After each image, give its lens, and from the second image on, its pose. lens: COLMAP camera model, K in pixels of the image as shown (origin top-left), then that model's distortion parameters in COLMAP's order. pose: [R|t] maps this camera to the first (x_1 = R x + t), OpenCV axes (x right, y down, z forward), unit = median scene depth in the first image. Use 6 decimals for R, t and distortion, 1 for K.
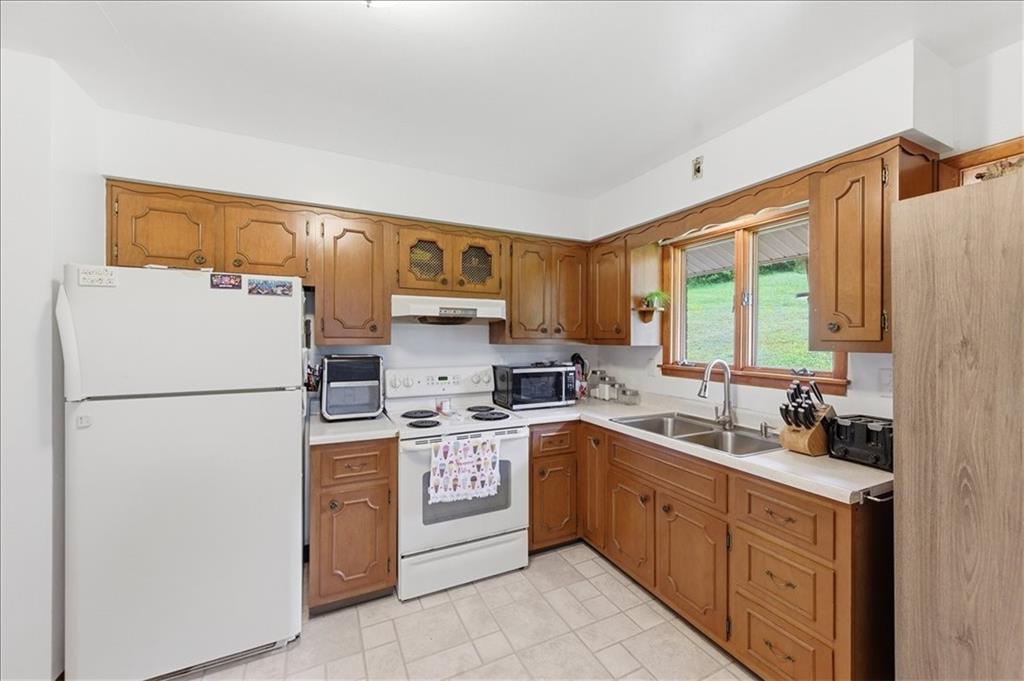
lens RADIAL K [[397.5, 0, 513.3], [0, 397.5, 339.9], [0, 0, 1]] dist [0.001382, -0.000037]
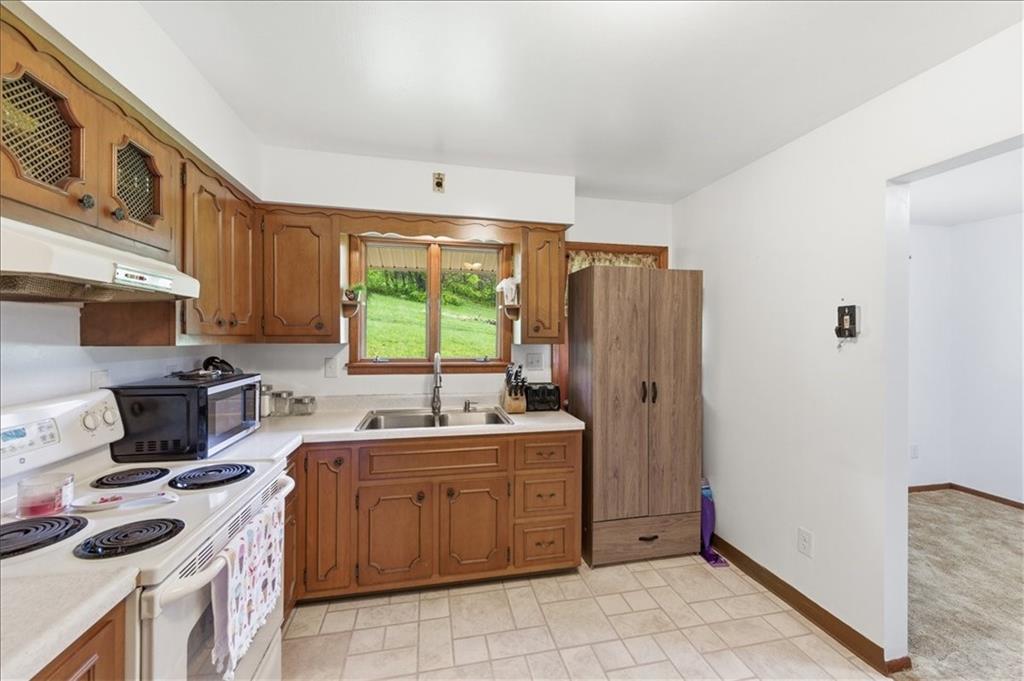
lens RADIAL K [[397.5, 0, 512.8], [0, 397.5, 336.7], [0, 0, 1]] dist [0.001382, -0.000037]
pose [[0.238709, -0.003526, 0.971085, -0.499357], [-0.000391, 0.999993, 0.003727, -0.003717], [-0.971091, -0.001270, 0.238706, 0.464168]]
